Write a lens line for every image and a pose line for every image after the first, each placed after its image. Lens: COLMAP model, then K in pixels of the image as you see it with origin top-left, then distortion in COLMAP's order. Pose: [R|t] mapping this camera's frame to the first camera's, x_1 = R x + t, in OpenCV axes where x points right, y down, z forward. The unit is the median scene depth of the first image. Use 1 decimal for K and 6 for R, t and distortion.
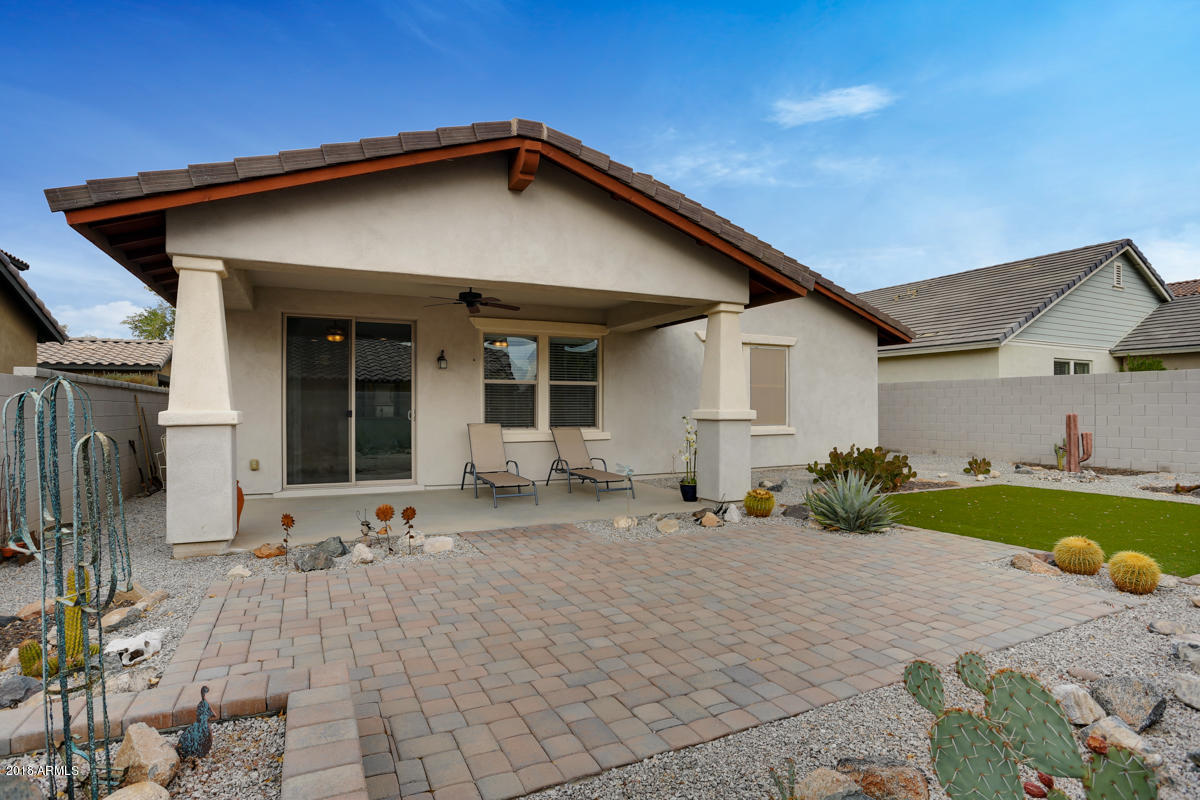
lens RADIAL K [[640.2, 0, 609.4], [0, 640.2, 398.6], [0, 0, 1]] dist [-0.082971, 0.054852]
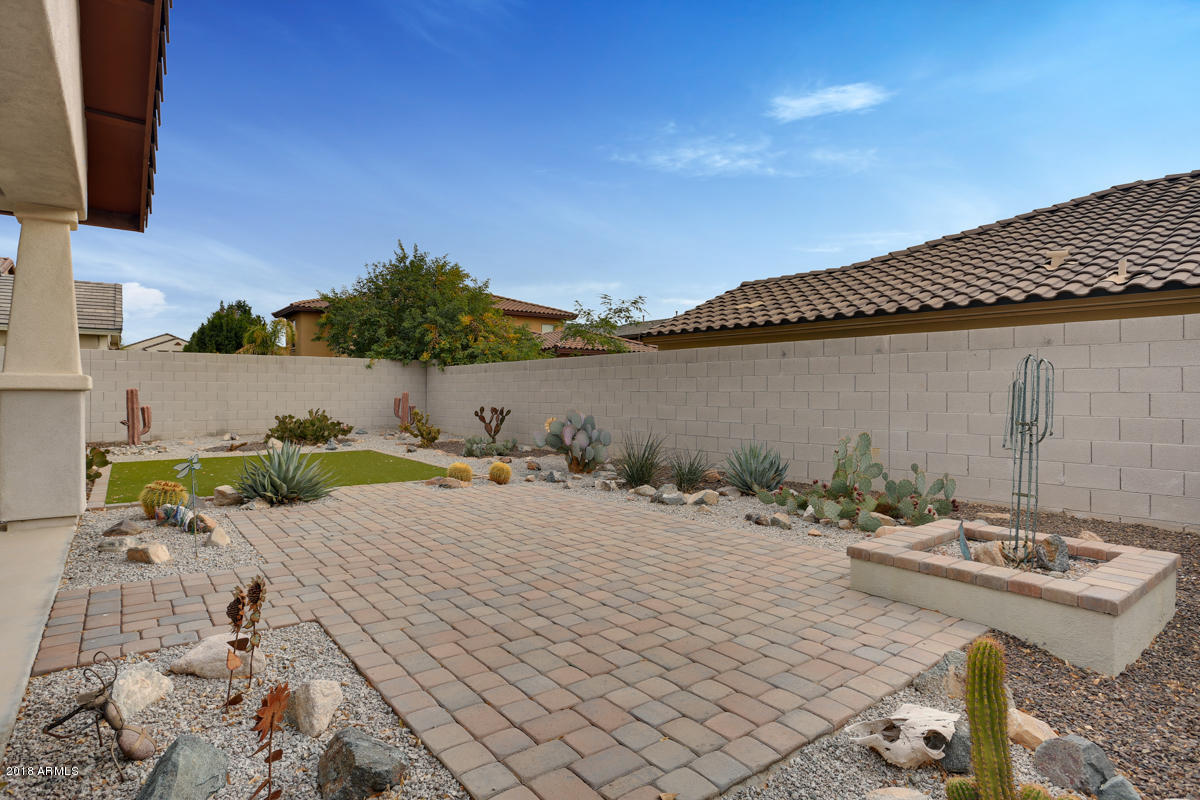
lens RADIAL K [[606.4, 0, 602.2], [0, 606.4, 394.8], [0, 0, 1]] dist [-0.069246, 0.030199]
pose [[-0.212273, -0.000936, 0.977210, -0.656638], [-0.025904, 0.999654, -0.004669, 0.032457], [-0.976867, -0.026305, -0.212224, 0.735847]]
